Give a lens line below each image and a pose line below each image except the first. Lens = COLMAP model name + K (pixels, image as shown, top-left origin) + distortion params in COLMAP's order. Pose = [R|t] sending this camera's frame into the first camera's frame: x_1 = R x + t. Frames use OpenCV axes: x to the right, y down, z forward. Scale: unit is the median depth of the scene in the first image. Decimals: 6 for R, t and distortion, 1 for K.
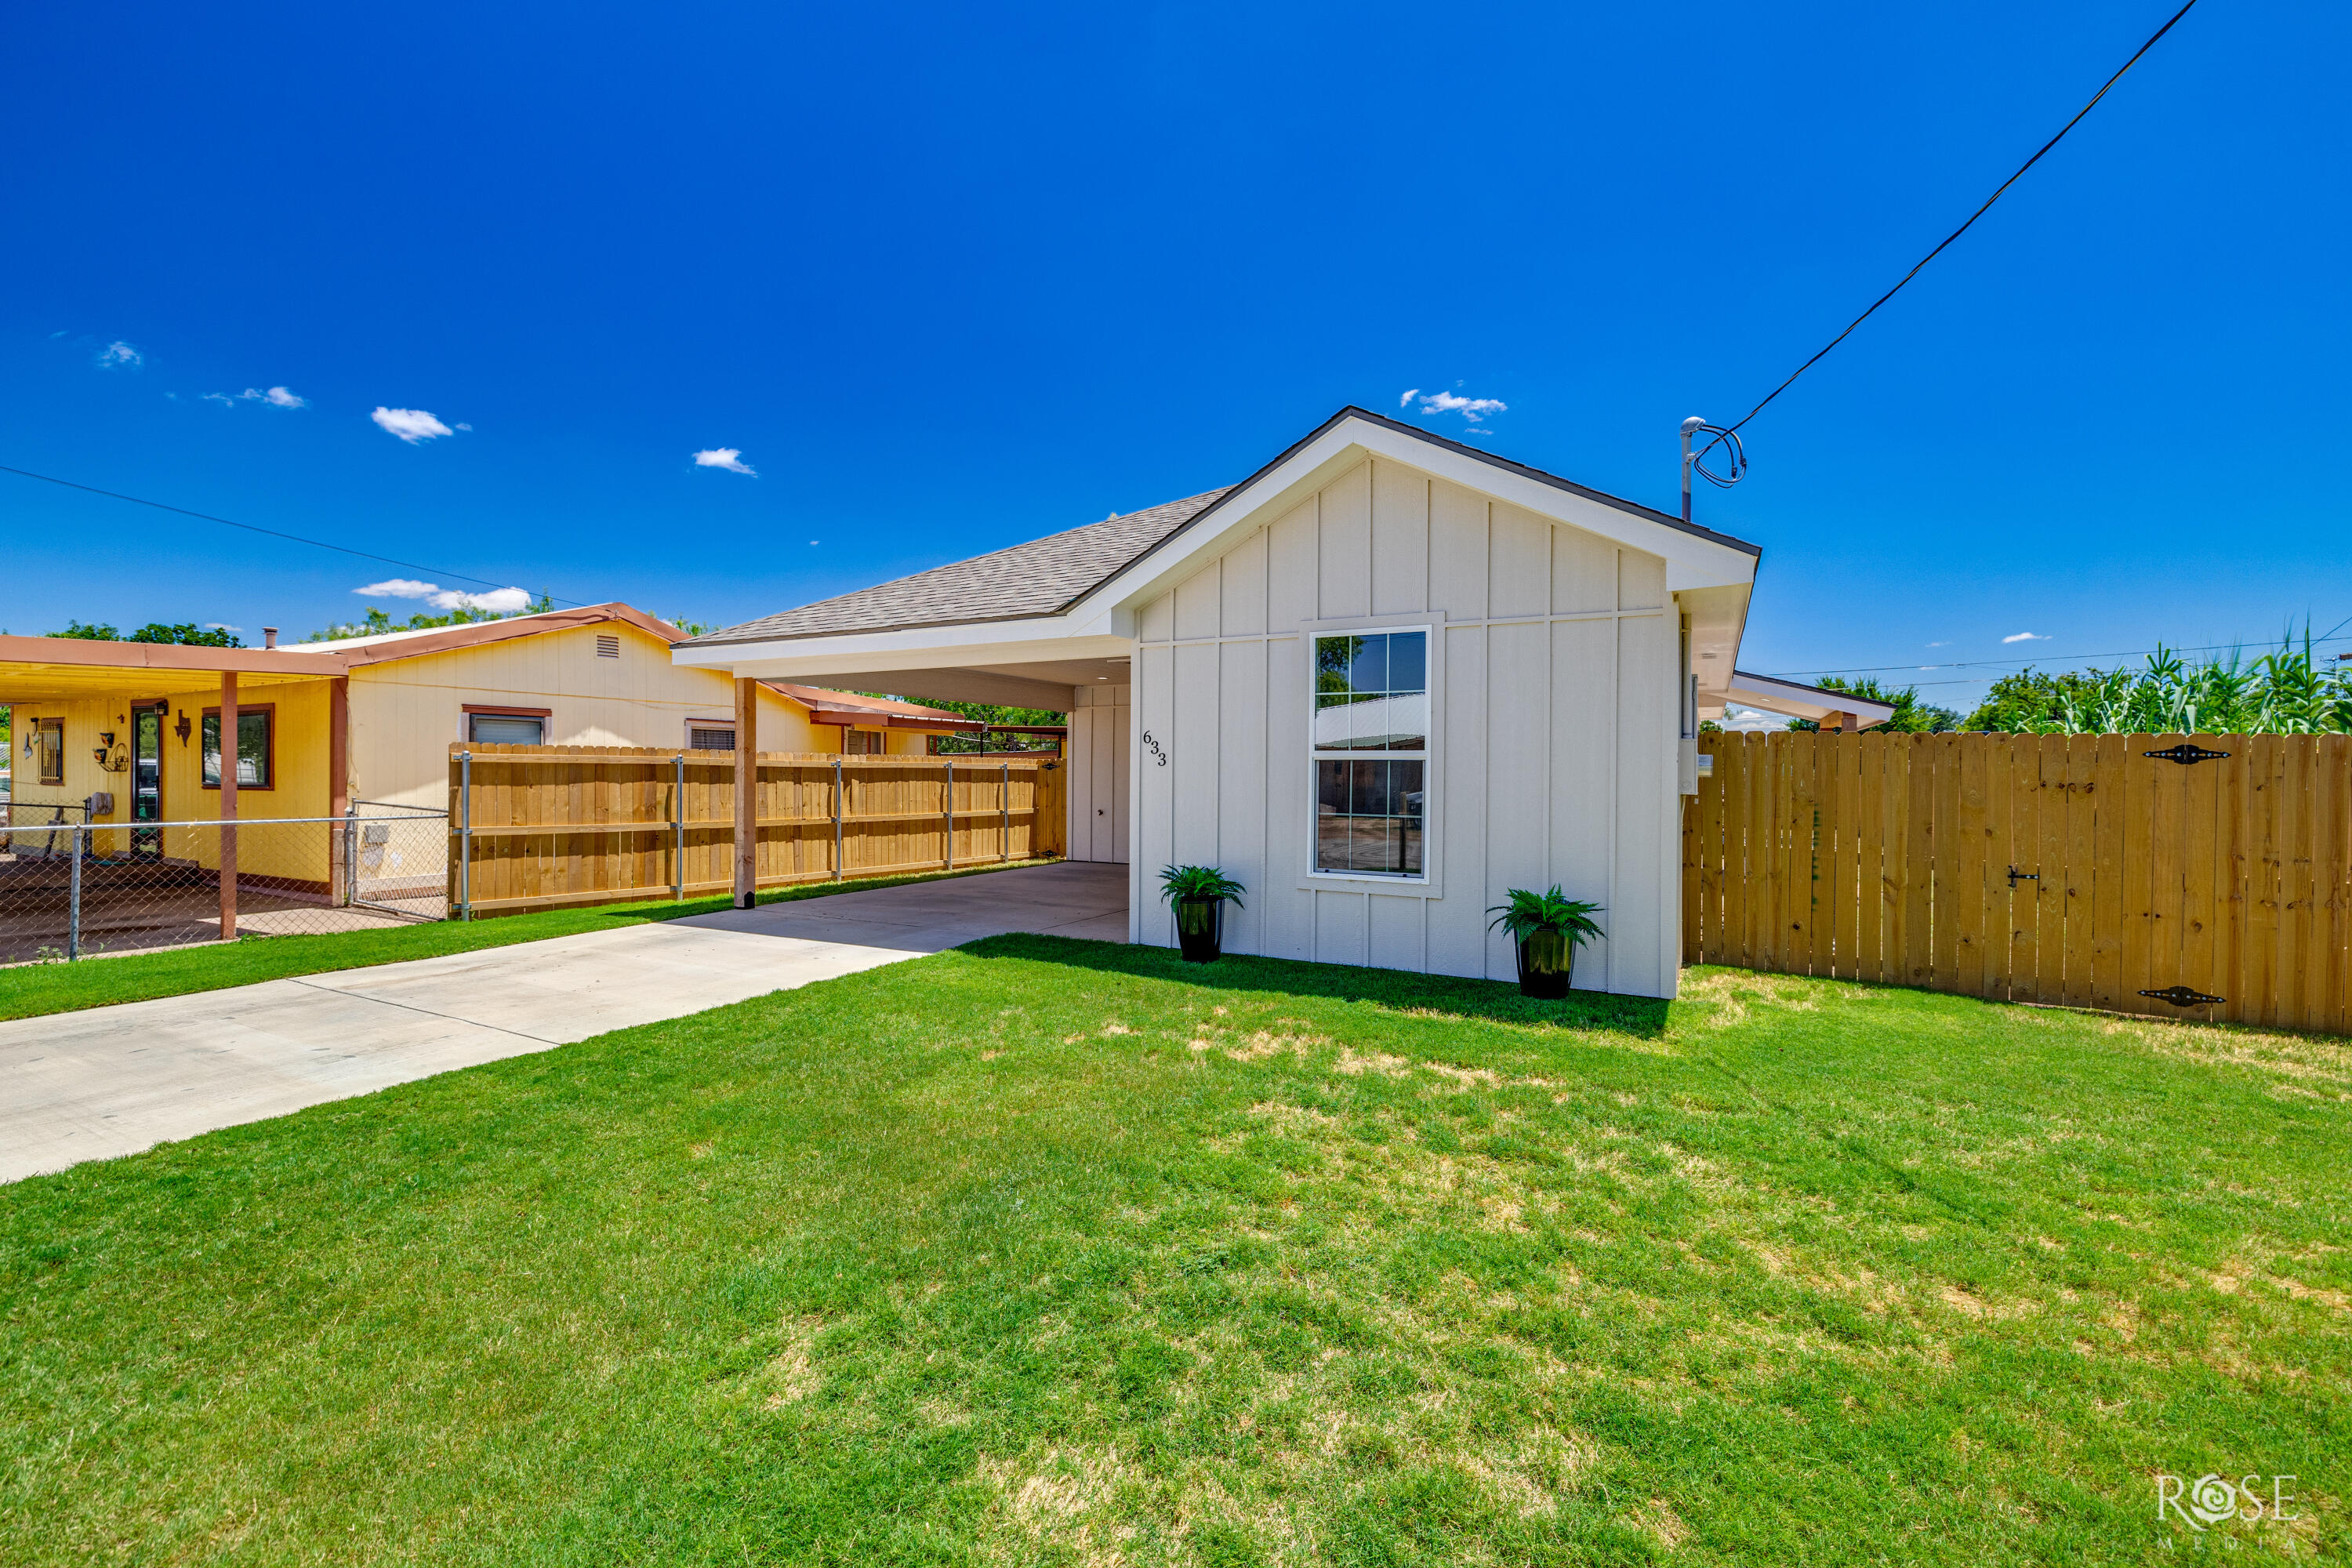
lens RADIAL K [[991.9, 0, 1164.5], [0, 991.9, 791.4], [0, 0, 1]] dist [-0.004868, -0.000038]
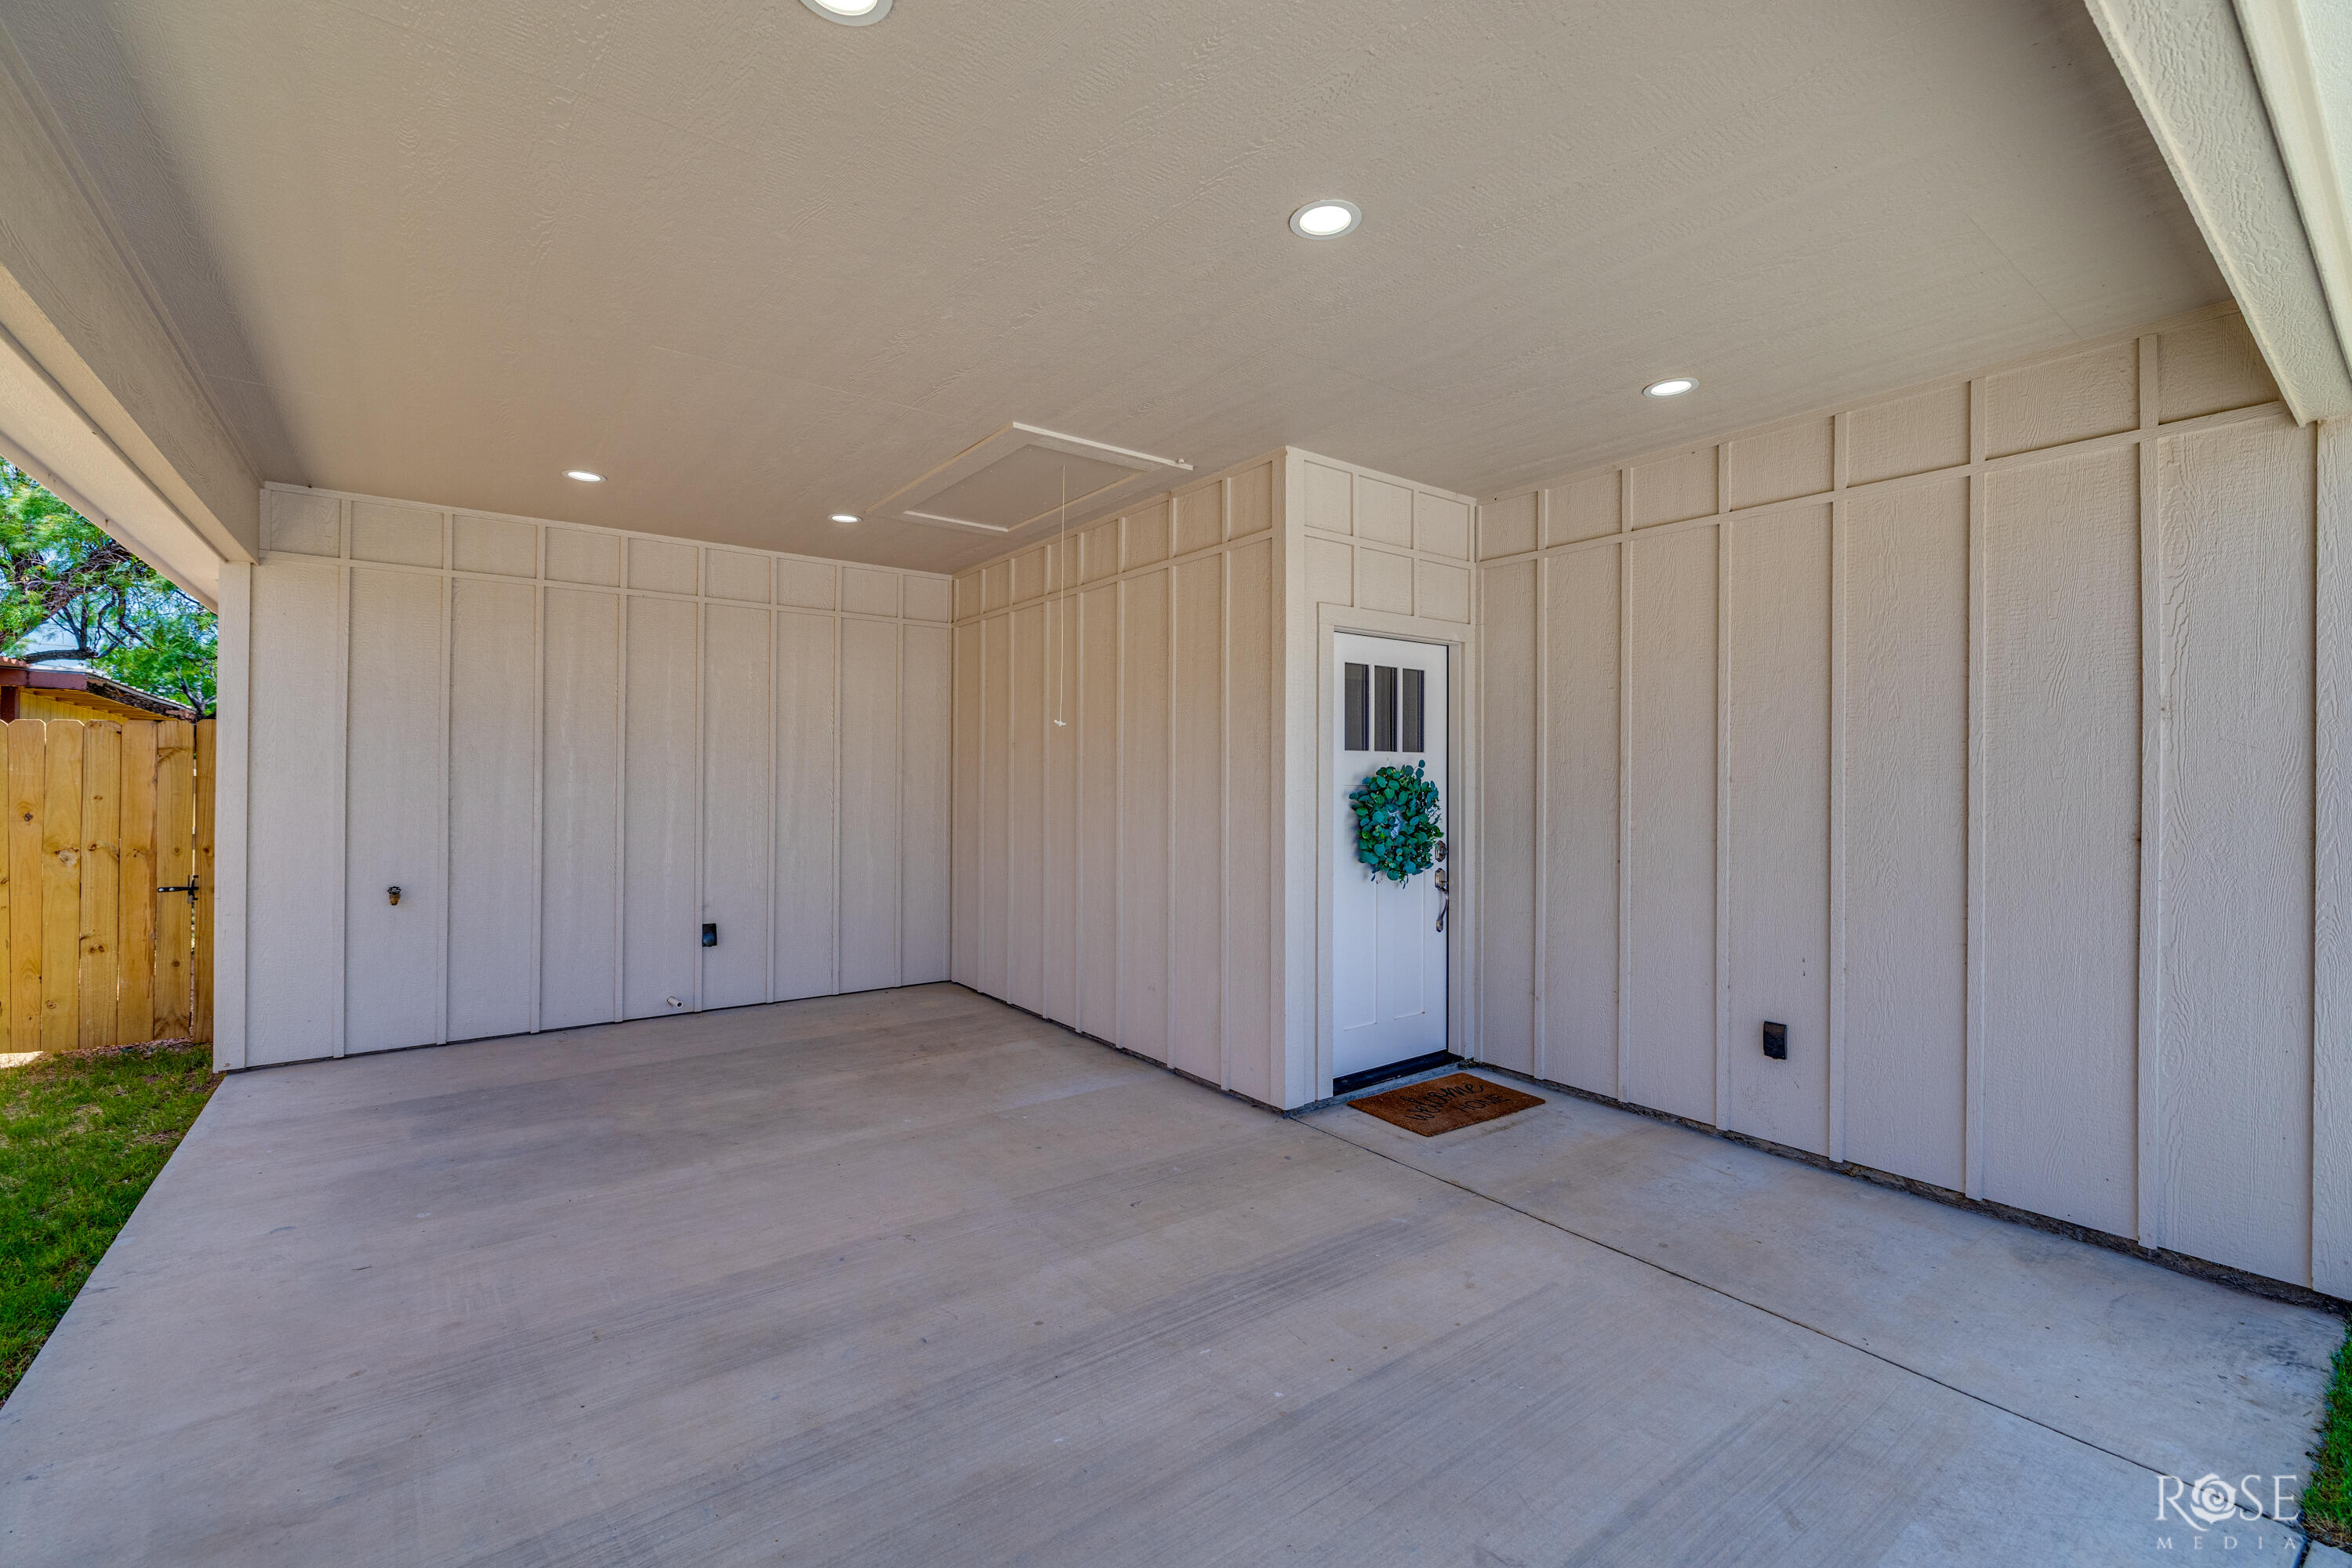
lens RADIAL K [[991.9, 0, 1183.7], [0, 991.9, 770.4], [0, 0, 1]] dist [-0.004868, -0.000038]
pose [[0.411313, 0.003555, 0.911487, -0.540064], [0.013865, 0.999852, -0.010156, -0.026488], [-0.911389, 0.016815, 0.411203, 1.348538]]
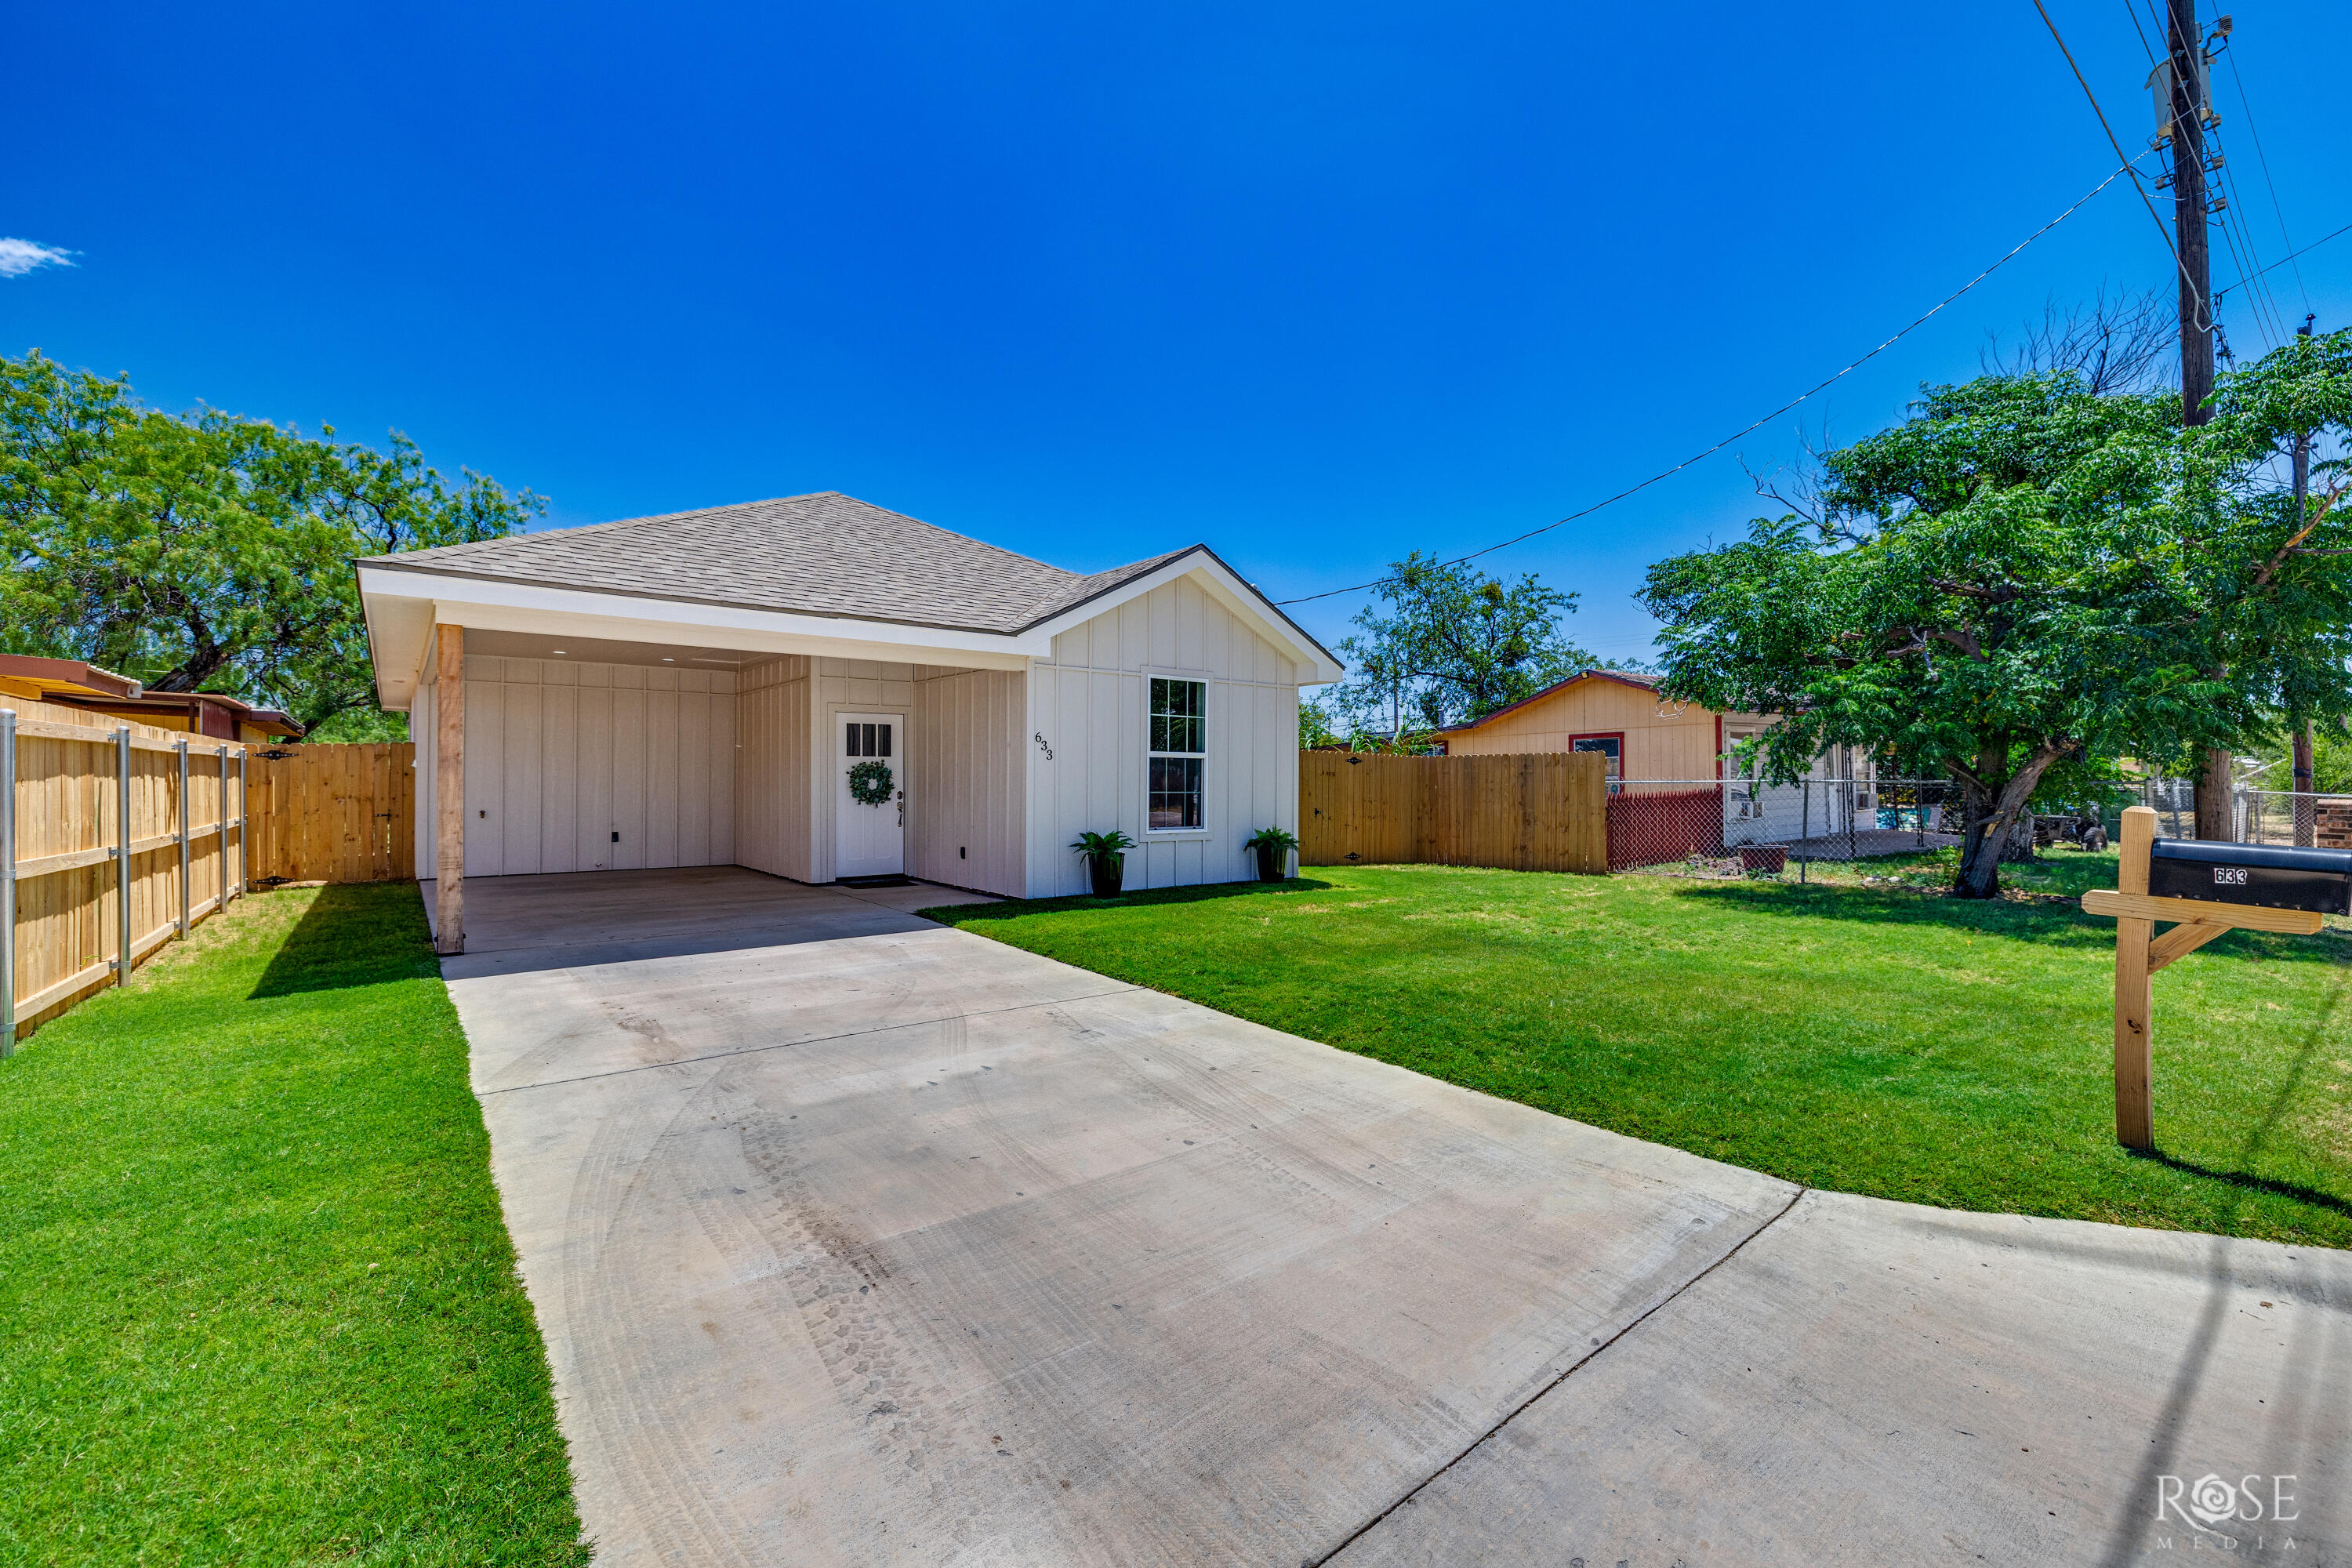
lens RADIAL K [[991.9, 0, 1166.3], [0, 991.9, 773.5], [0, 0, 1]] dist [-0.004868, -0.000038]
pose [[0.398208, -0.001412, 0.917294, -1.236433], [0.014768, 0.999879, -0.004872, 0.001176], [-0.917176, 0.015487, 0.398180, 0.367802]]
